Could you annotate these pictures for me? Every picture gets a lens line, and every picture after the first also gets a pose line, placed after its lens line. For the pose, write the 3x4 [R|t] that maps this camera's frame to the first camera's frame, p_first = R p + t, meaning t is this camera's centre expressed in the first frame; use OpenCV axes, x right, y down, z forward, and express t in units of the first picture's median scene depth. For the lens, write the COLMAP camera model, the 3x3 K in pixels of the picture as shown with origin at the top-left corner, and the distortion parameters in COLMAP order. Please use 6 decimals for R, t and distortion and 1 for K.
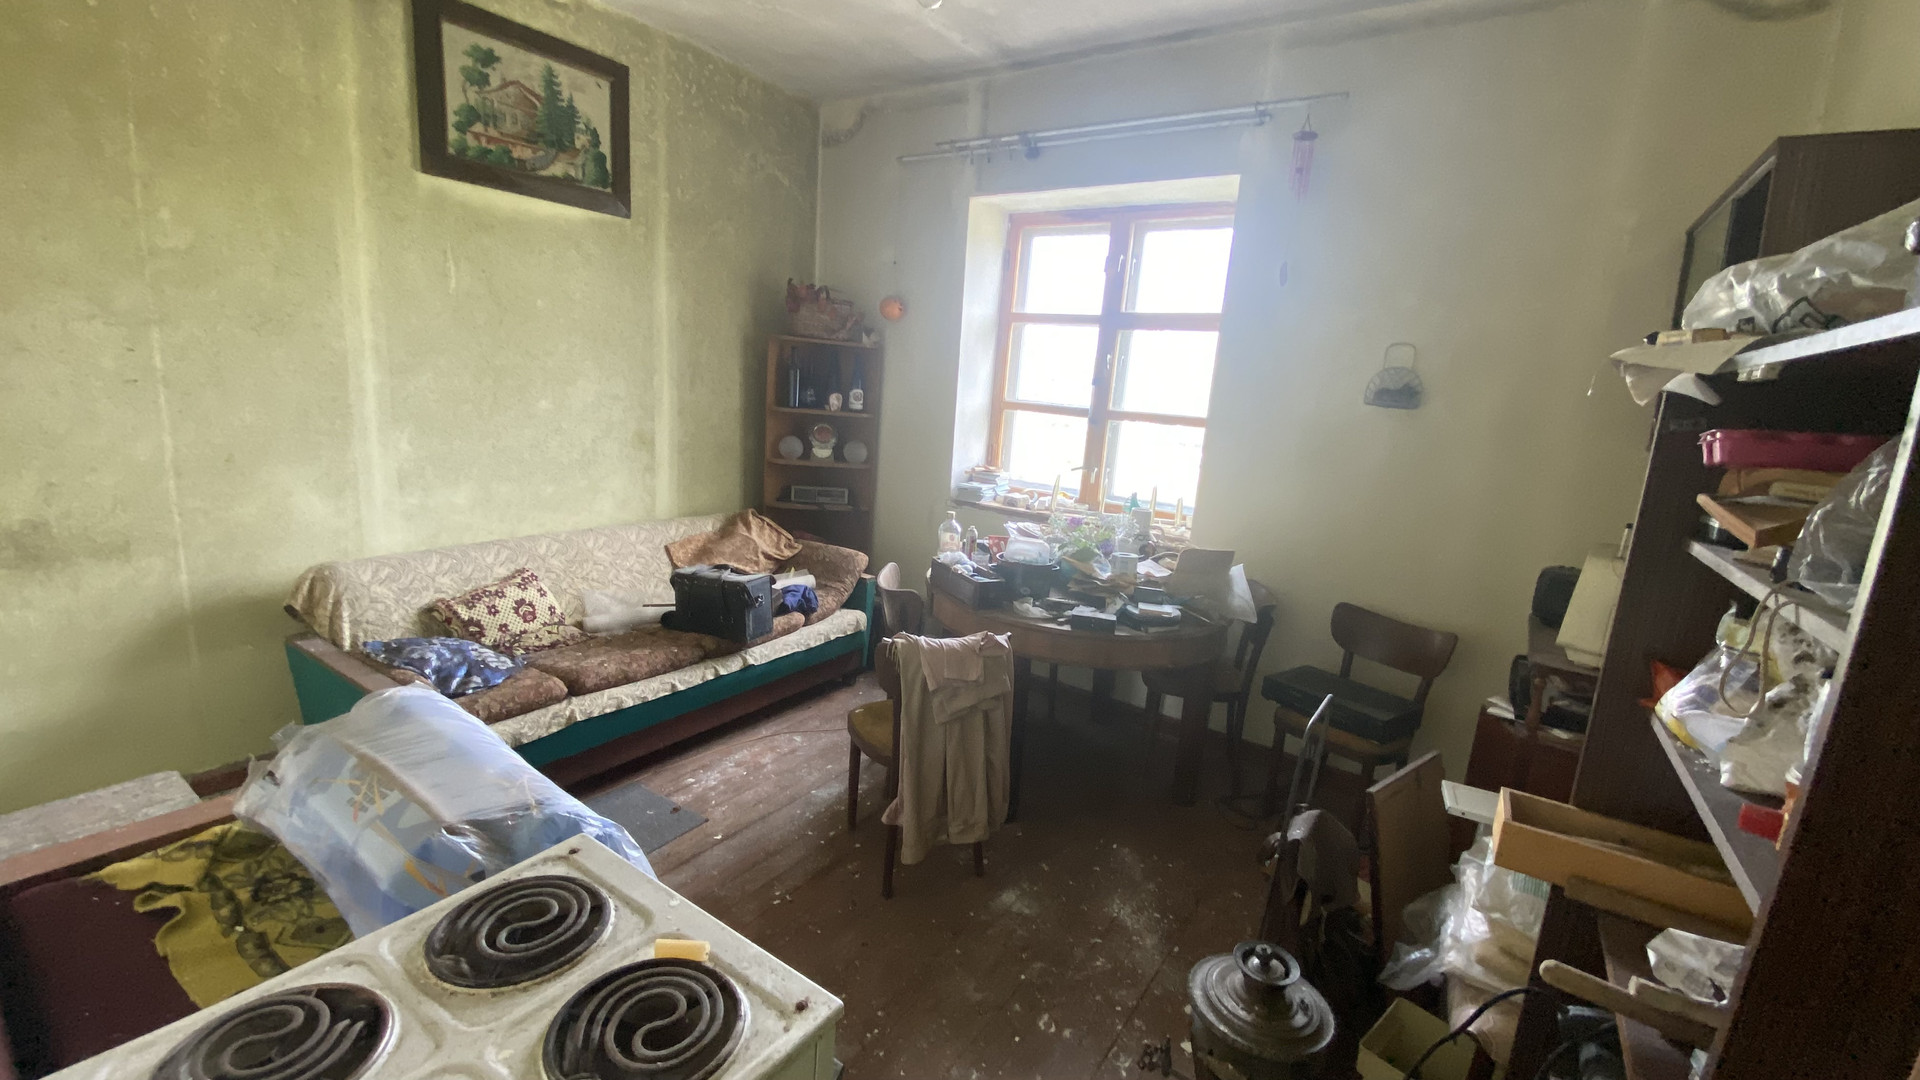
lens RADIAL K [[768.9, 0, 960.0], [0, 768.9, 540.0], [0, 0, 1]] dist [0.037380, -0.029840]
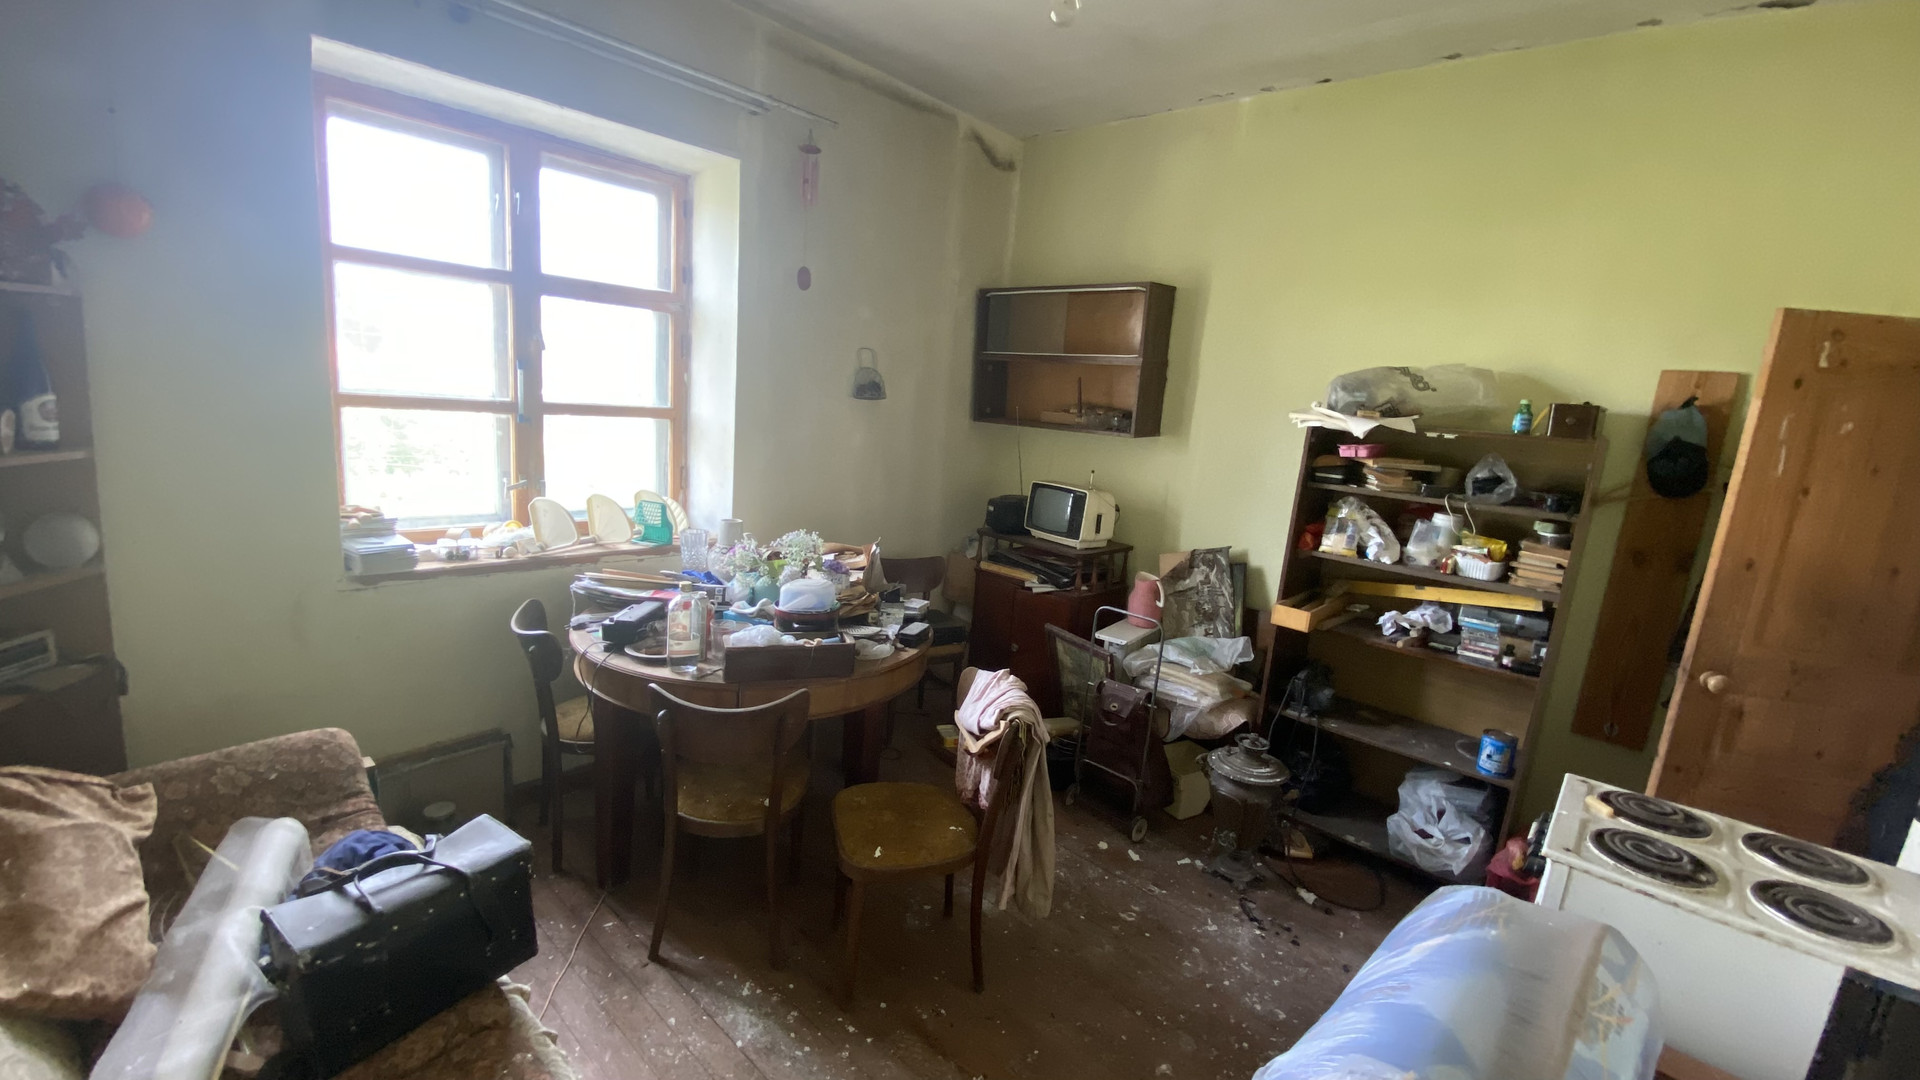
lens RADIAL K [[768.9, 0, 960.0], [0, 768.9, 540.0], [0, 0, 1]] dist [0.037380, -0.029840]
pose [[0.183789, -0.242921, 0.952476, -0.495960], [0.131623, 0.966338, 0.221058, -0.156308], [-0.974113, 0.084740, 0.209577, 0.463072]]
